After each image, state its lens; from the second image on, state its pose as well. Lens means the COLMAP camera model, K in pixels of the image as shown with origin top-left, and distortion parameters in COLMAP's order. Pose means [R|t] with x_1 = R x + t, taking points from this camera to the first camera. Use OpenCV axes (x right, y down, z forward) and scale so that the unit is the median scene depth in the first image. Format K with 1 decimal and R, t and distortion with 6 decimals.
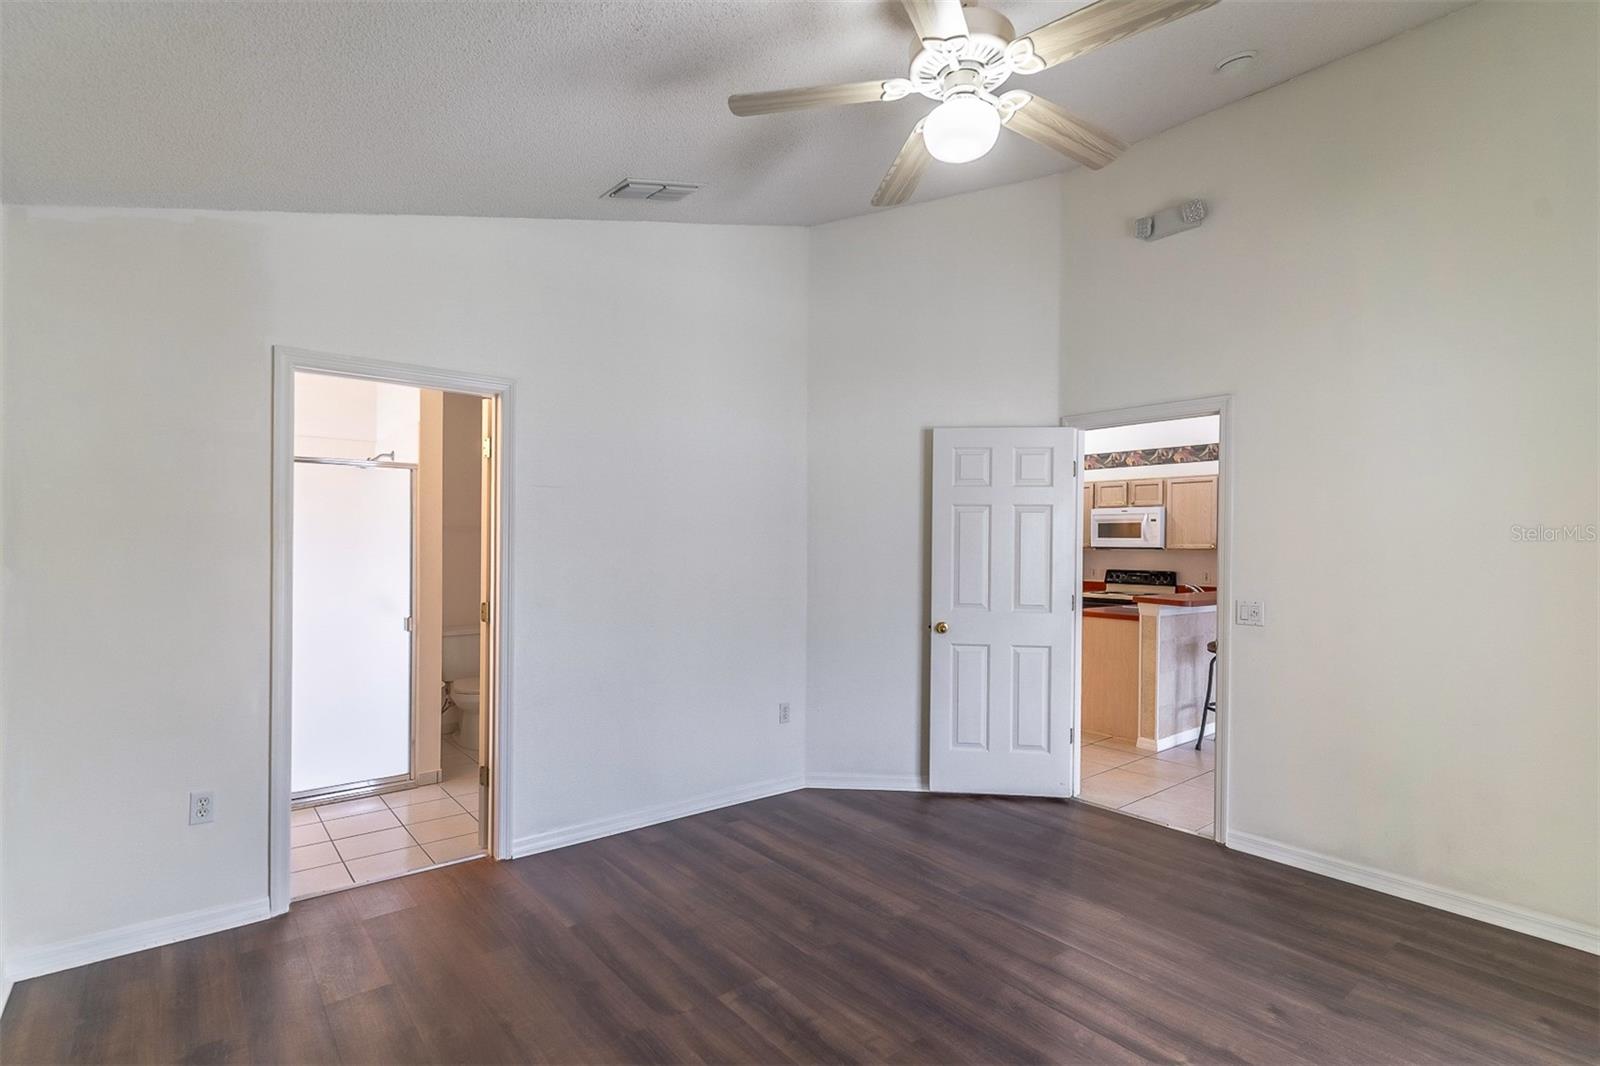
lens RADIAL K [[768.2, 0, 798.1], [0, 768.2, 548.9], [0, 0, 1]] dist [-0.000543, -0.000655]
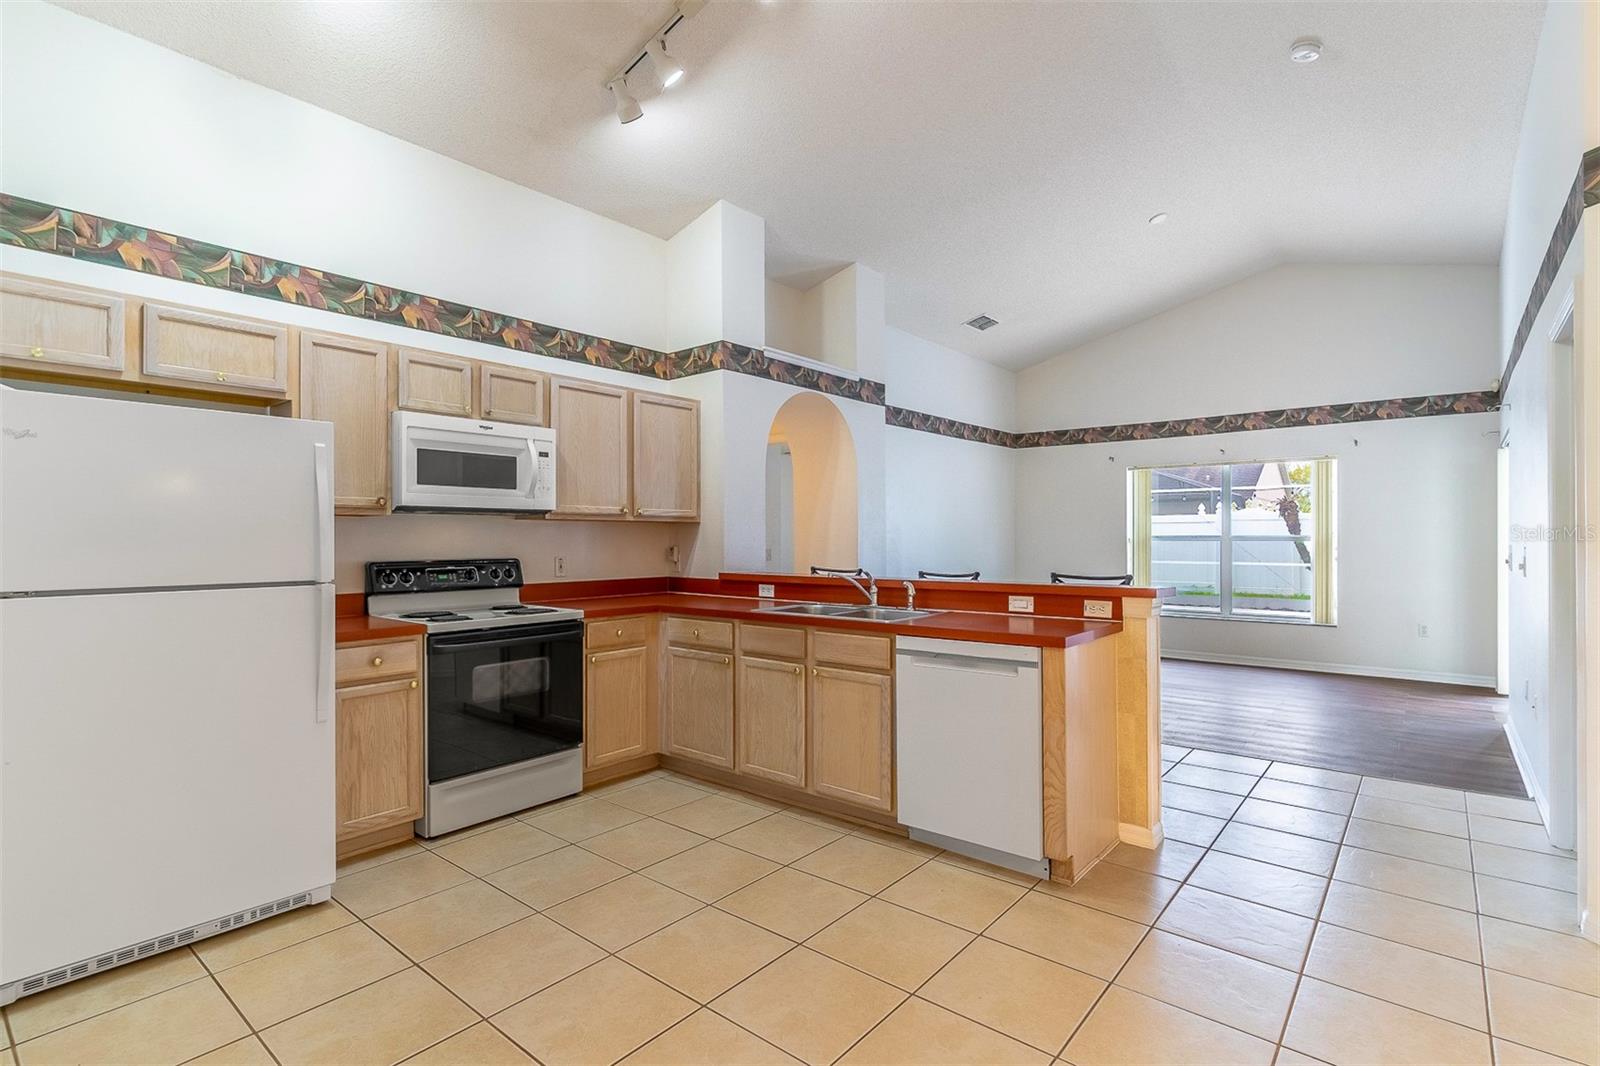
lens RADIAL K [[768.2, 0, 790.3], [0, 768.2, 540.2], [0, 0, 1]] dist [-0.000543, -0.000655]
pose [[-0.194254, -0.004902, 0.980939, -0.049640], [0.007859, 0.999948, 0.006554, 0.015355], [-0.980920, 0.008983, -0.194205, 0.930258]]
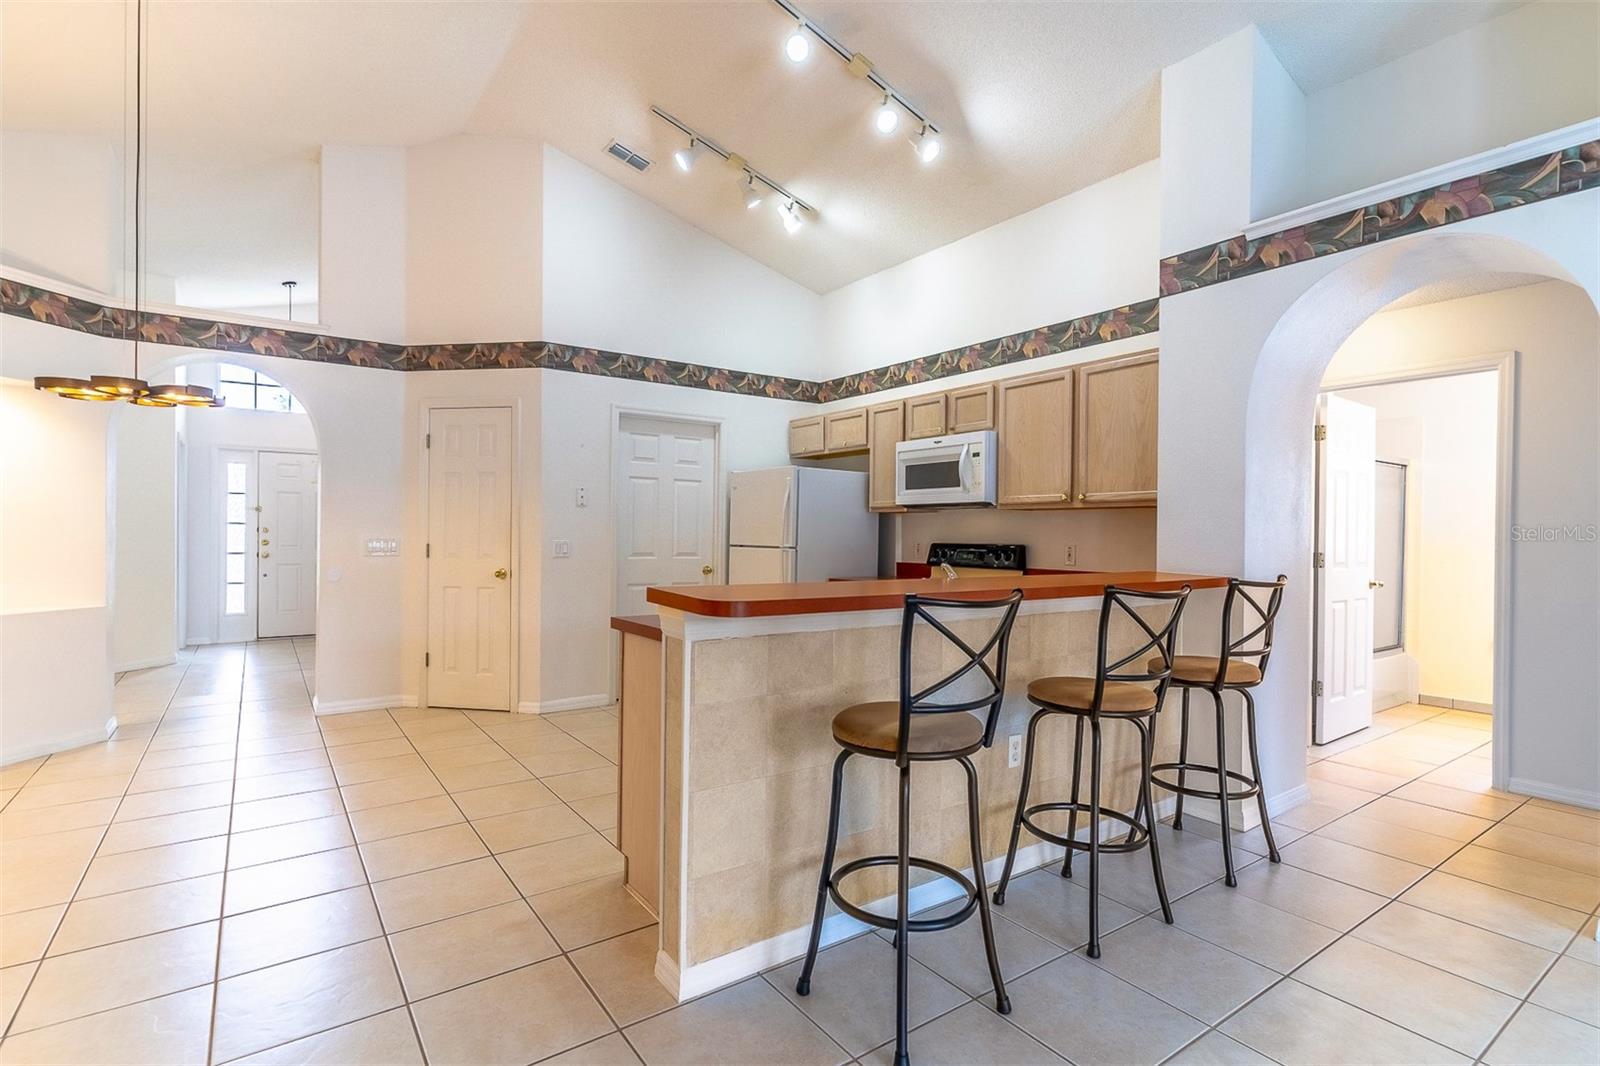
lens RADIAL K [[768.2, 0, 792.6], [0, 768.2, 530.6], [0, 0, 1]] dist [-0.000543, -0.000655]
pose [[0.997503, 0.002296, -0.070586, 0.362187], [-0.002858, 0.999965, -0.007857, 0.024026], [0.070565, 0.008040, 0.997475, 0.412809]]
